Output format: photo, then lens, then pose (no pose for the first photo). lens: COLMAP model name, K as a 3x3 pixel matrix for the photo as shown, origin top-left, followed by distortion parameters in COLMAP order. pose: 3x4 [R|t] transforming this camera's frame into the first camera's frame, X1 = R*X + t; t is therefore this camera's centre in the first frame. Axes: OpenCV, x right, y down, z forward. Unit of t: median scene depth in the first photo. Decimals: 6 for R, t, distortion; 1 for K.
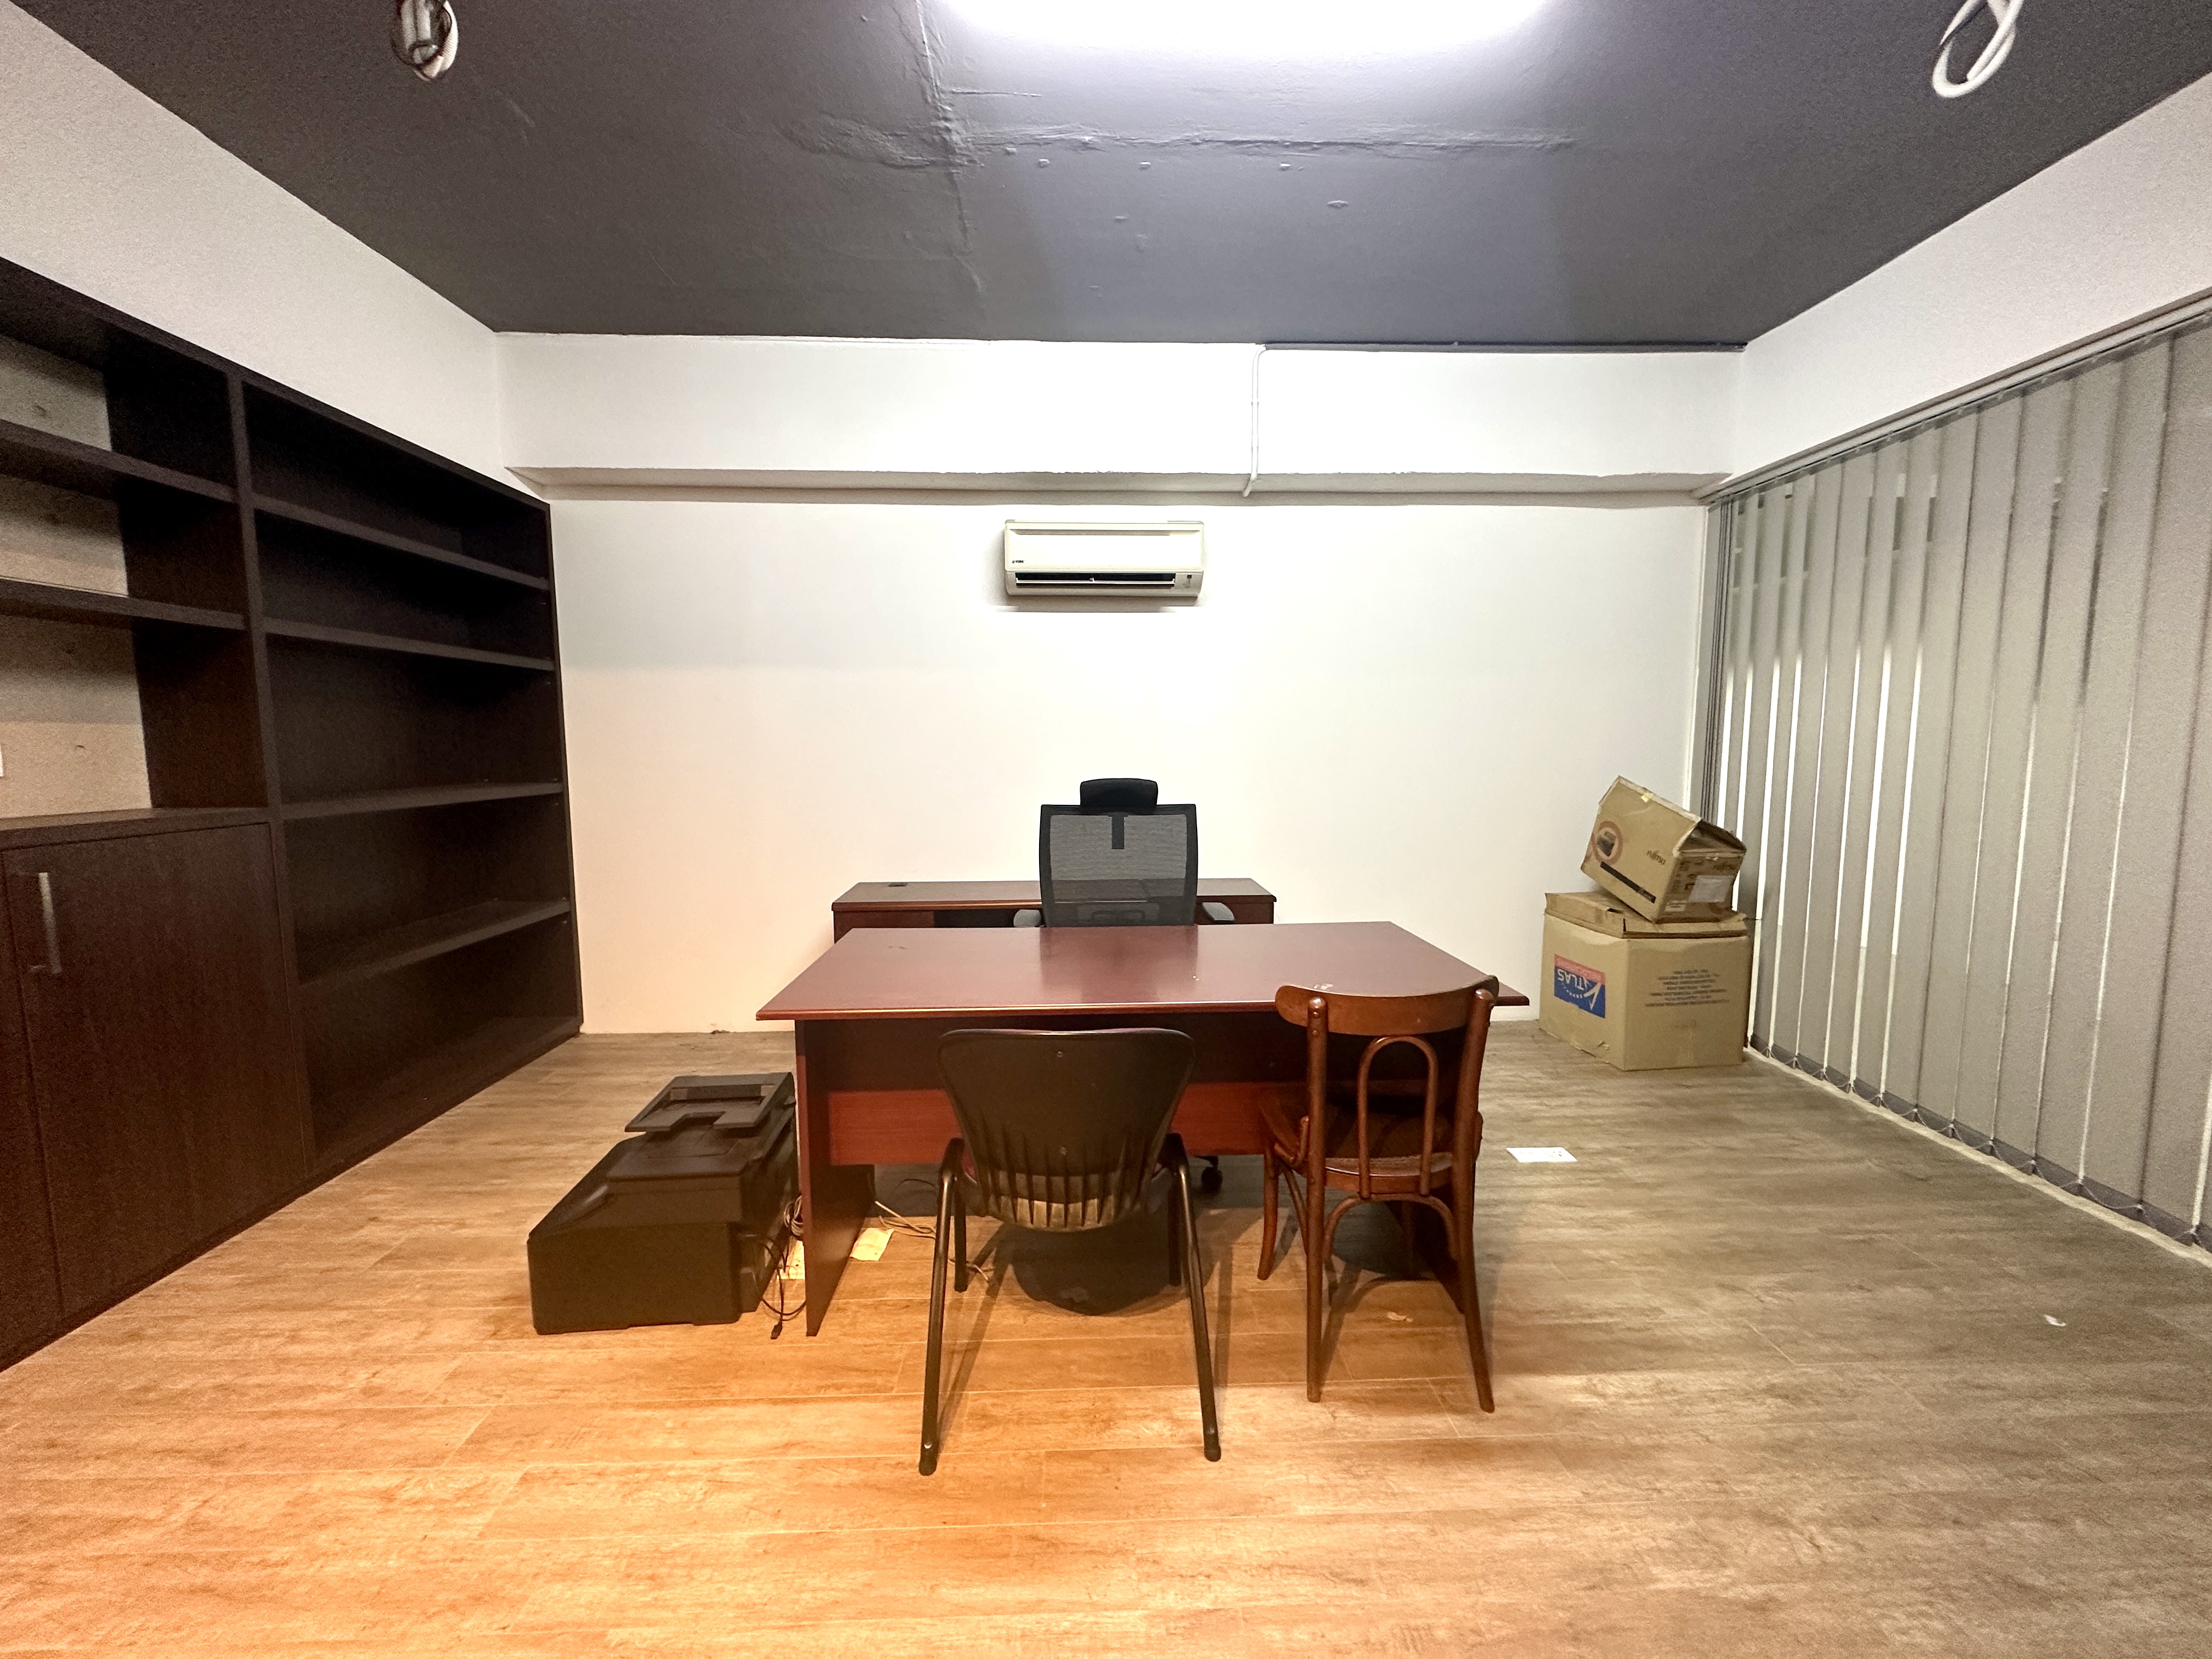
lens RADIAL K [[887.3, 0, 1102.3], [0, 887.3, 830.3], [0, 0, 1]] dist [-0.001937, 0.000213]
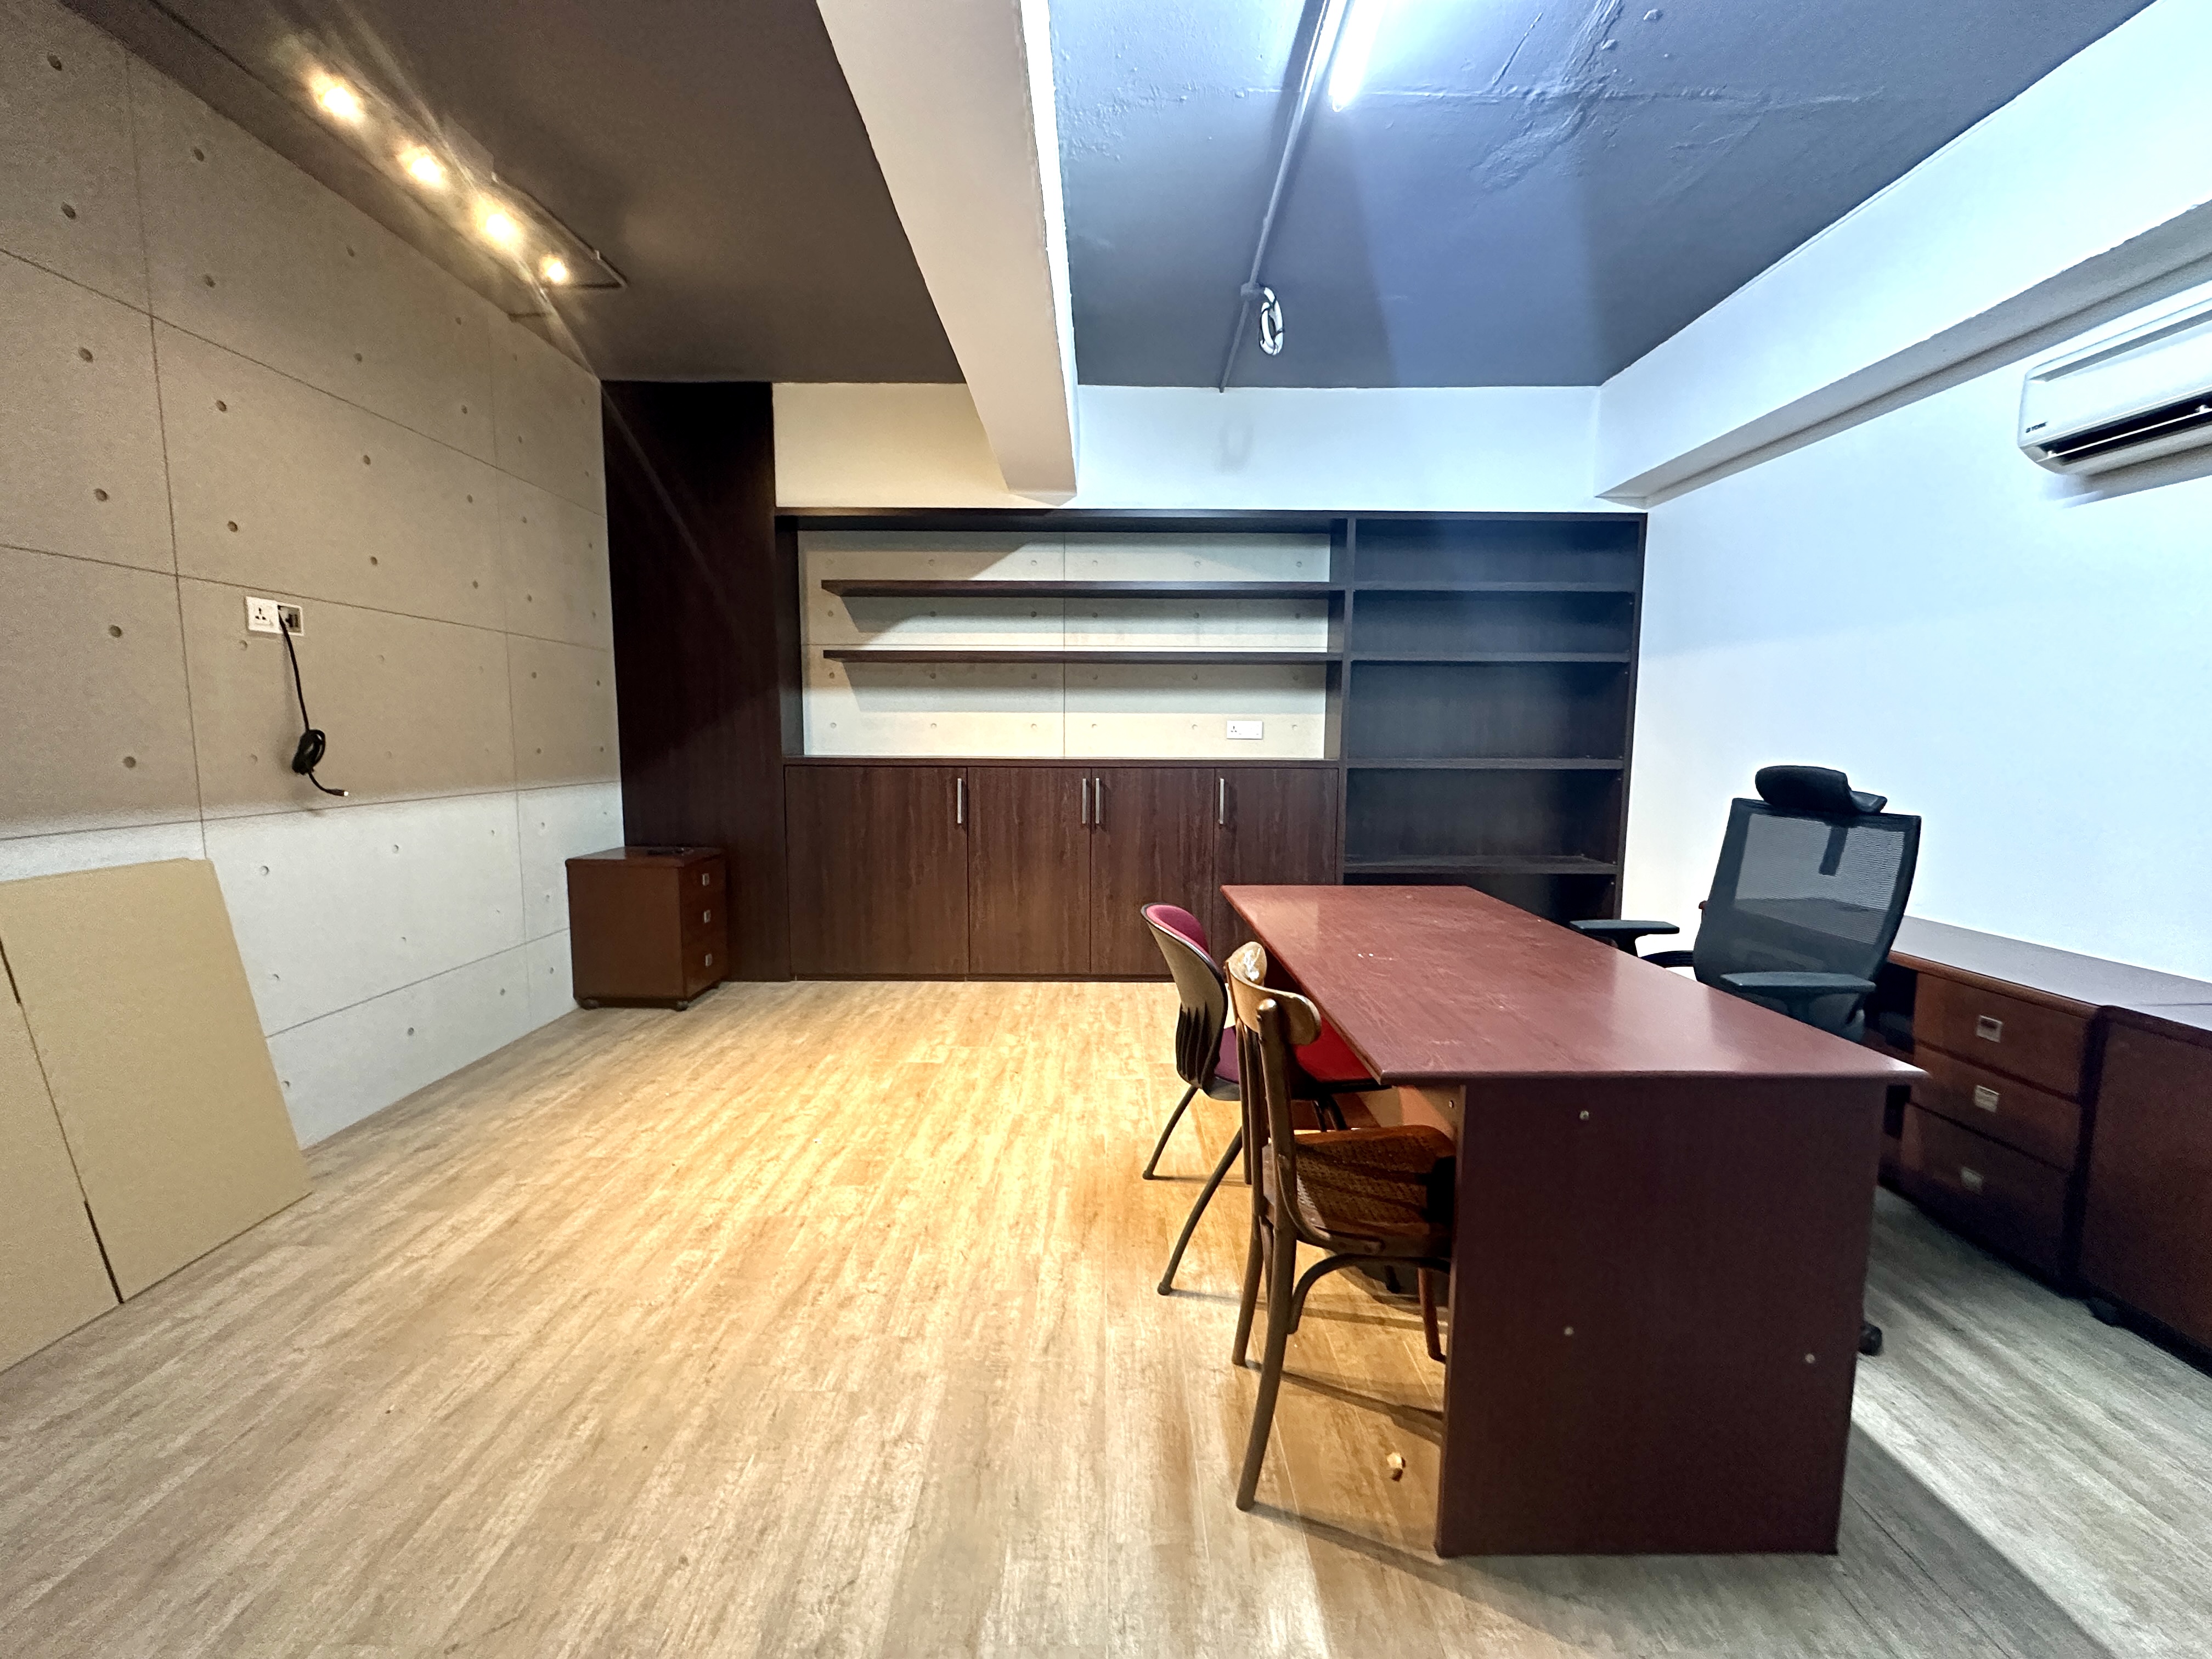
lens RADIAL K [[887.3, 0, 1105.1], [0, 887.3, 830.1], [0, 0, 1]] dist [-0.001937, 0.000213]
pose [[-0.036659, 0.109051, -0.993360, 1.165164], [-0.105324, 0.988070, 0.112357, -0.049310], [0.993762, 0.108744, -0.024736, 0.803489]]
